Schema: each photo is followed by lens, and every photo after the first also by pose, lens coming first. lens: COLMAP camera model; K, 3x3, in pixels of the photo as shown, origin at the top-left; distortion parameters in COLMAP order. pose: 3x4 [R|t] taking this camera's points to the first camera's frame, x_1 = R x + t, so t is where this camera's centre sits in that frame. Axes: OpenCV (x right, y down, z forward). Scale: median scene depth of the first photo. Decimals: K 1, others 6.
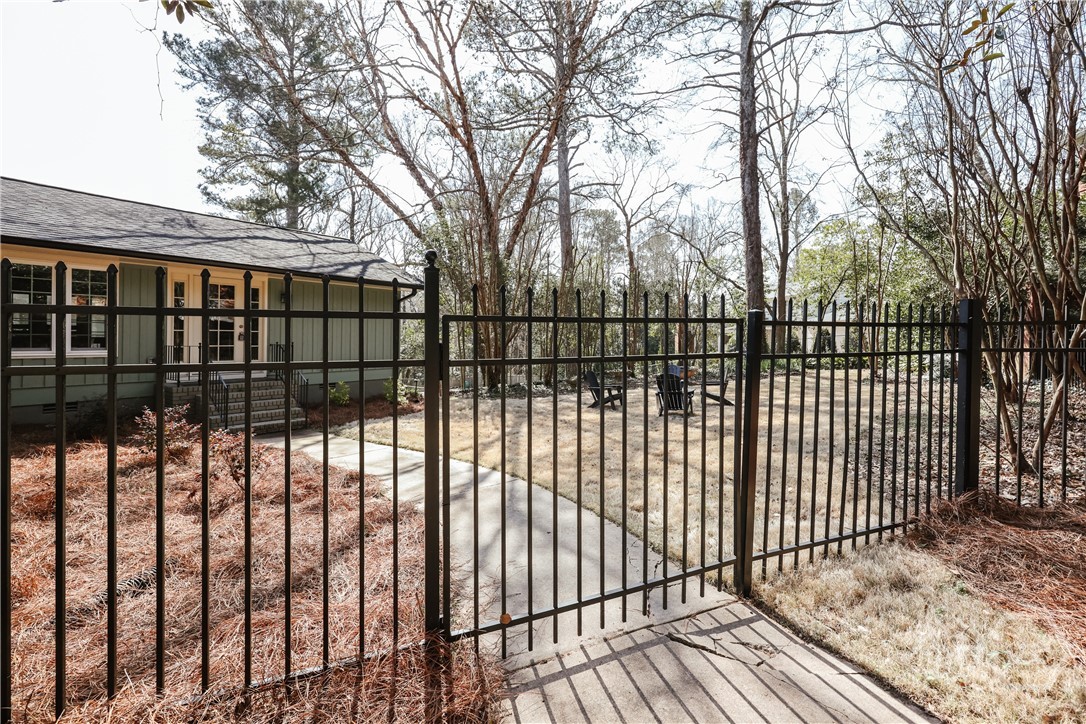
lens RADIAL K [[628.7, 0, 543.0], [0, 628.7, 362.0], [0, 0, 1]] dist [-0.028426, -0.000250]
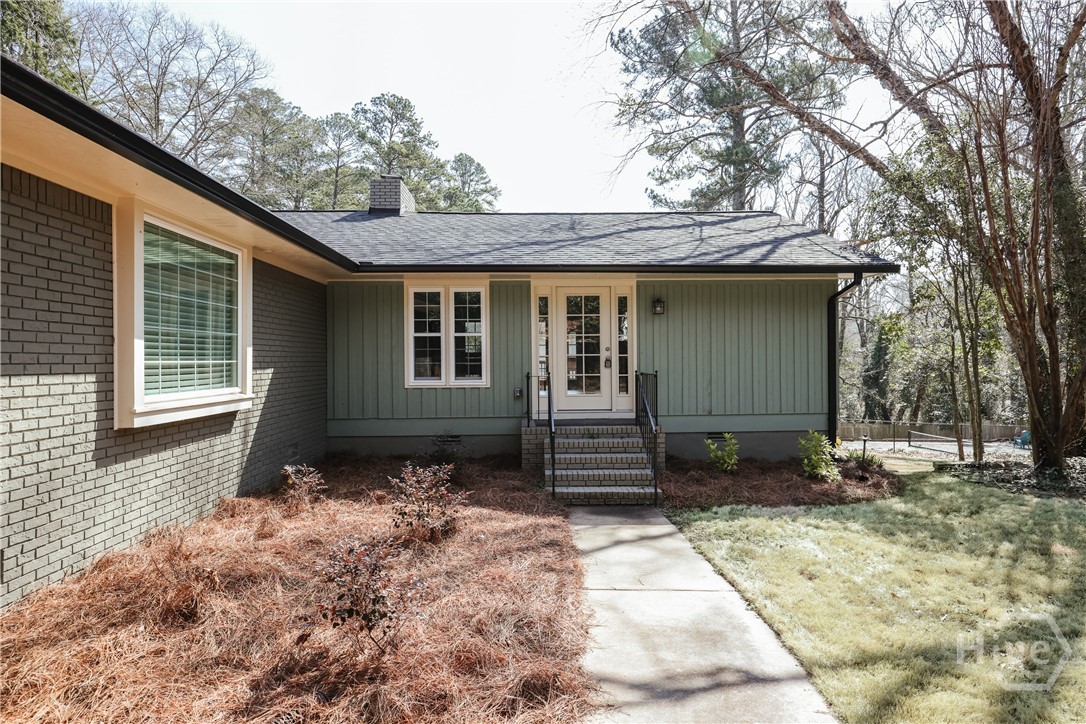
lens RADIAL K [[603.9, 0, 543.0], [0, 603.9, 362.0], [0, 0, 1]] dist [-0.003886, -0.000073]
pose [[0.649528, -0.006802, -0.760308, 0.015215], [-0.005965, 0.999884, -0.014041, -0.023807], [0.760315, 0.013656, 0.649412, 0.371251]]
